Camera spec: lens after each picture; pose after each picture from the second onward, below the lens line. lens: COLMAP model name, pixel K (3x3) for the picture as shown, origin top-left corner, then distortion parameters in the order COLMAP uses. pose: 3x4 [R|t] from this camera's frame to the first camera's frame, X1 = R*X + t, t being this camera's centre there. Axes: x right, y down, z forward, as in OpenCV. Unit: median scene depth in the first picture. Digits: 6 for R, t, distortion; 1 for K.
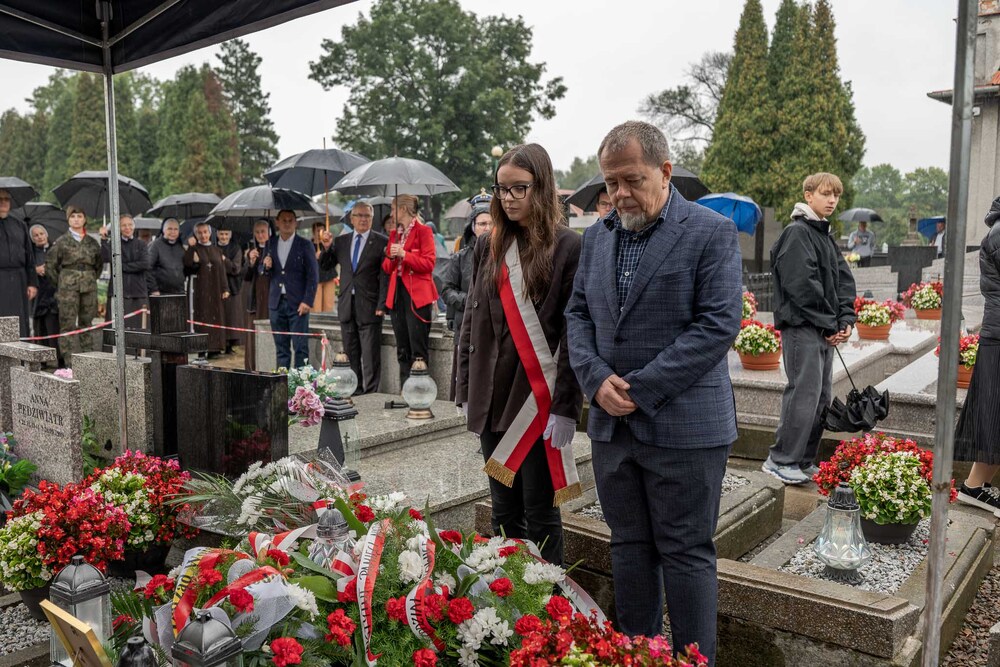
lens RADIAL K [[932.8, 0, 404.6], [0, 932.8, 327.2], [0, 0, 1]] dist [0.011483, -0.017056]
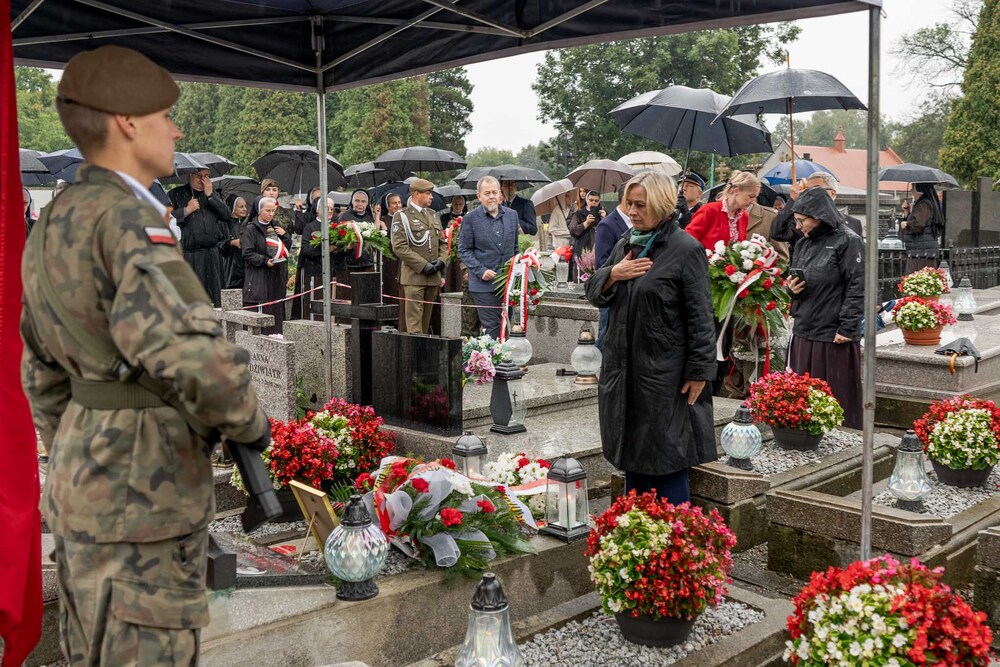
lens RADIAL K [[1137.3, 0, 553.2], [0, 1137.3, 291.5], [0, 0, 1]] dist [0.016635, 0.000000]
pose [[0.997838, 0.007920, -0.065241, 0.054609], [-0.008490, 0.999928, -0.008467, 0.000321], [0.065170, 0.009003, 0.997834, -0.291929]]
